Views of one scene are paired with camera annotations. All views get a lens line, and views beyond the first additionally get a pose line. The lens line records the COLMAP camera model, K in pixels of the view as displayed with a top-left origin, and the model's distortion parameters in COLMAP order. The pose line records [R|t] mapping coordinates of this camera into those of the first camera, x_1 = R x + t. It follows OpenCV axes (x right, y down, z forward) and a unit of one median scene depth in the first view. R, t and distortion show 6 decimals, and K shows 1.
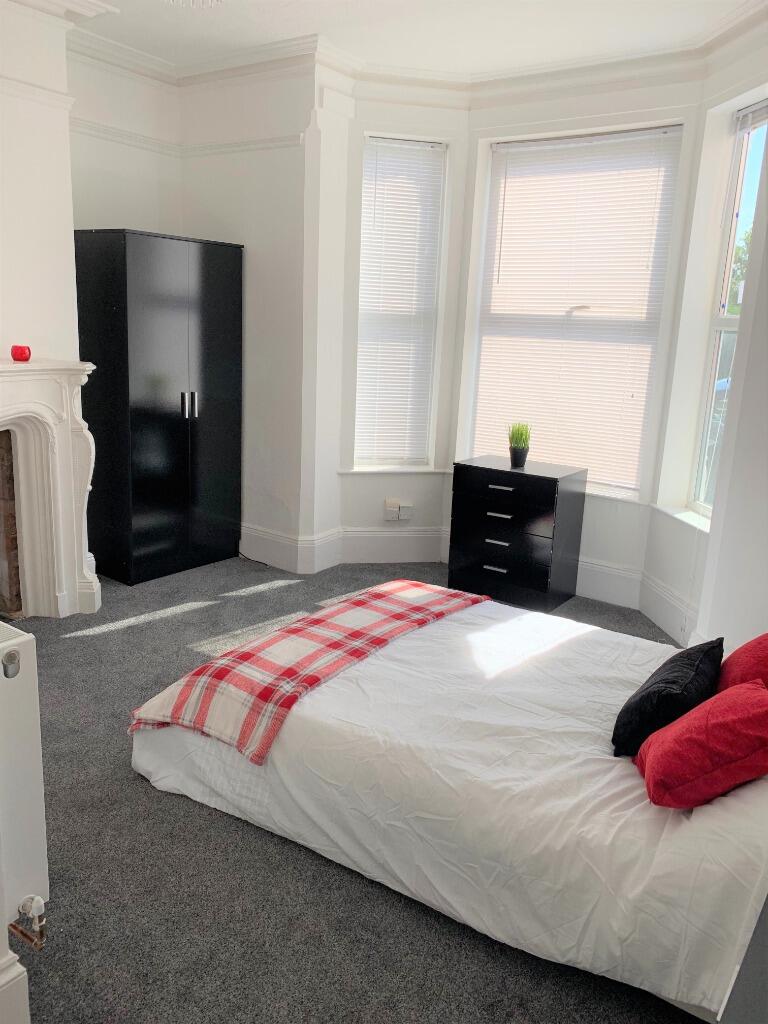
lens RADIAL K [[792.9, 0, 384.0], [0, 792.9, 512.0], [0, 0, 1]] dist [0.026695, -0.011765]
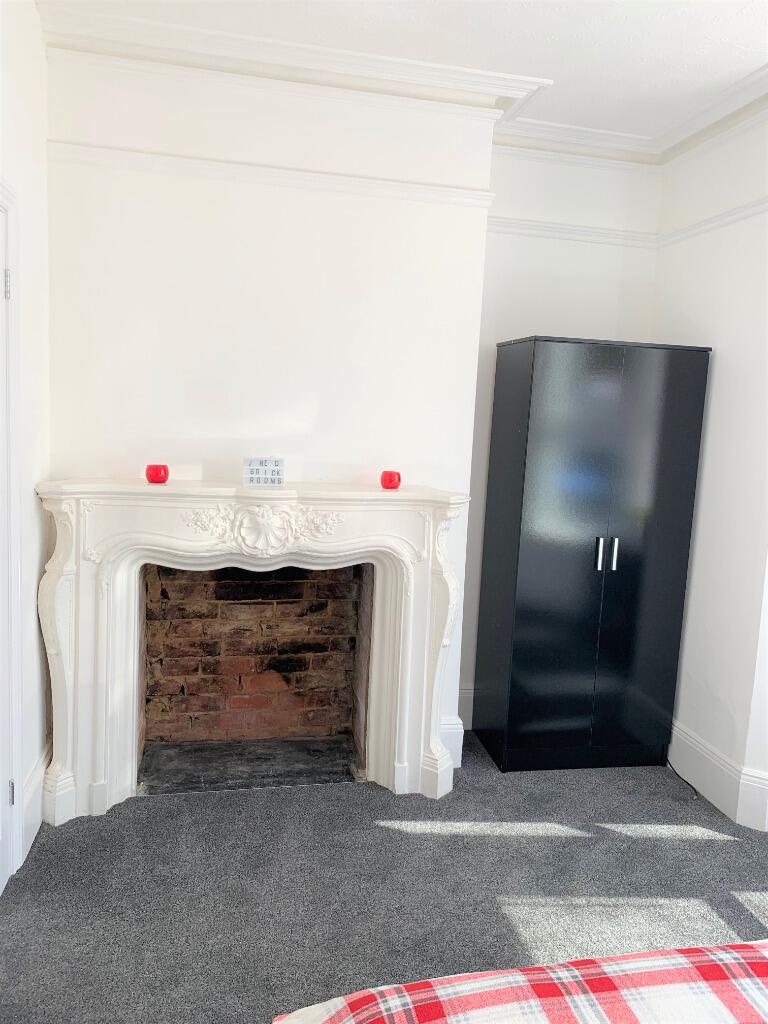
lens RADIAL K [[792.9, 0, 384.0], [0, 792.9, 512.0], [0, 0, 1]] dist [0.026695, -0.011765]
pose [[0.747152, 0.074366, -0.660480, 0.106721], [-0.171932, 0.981523, -0.083981, -0.081585], [0.642031, 0.176304, 0.746132, 0.318568]]
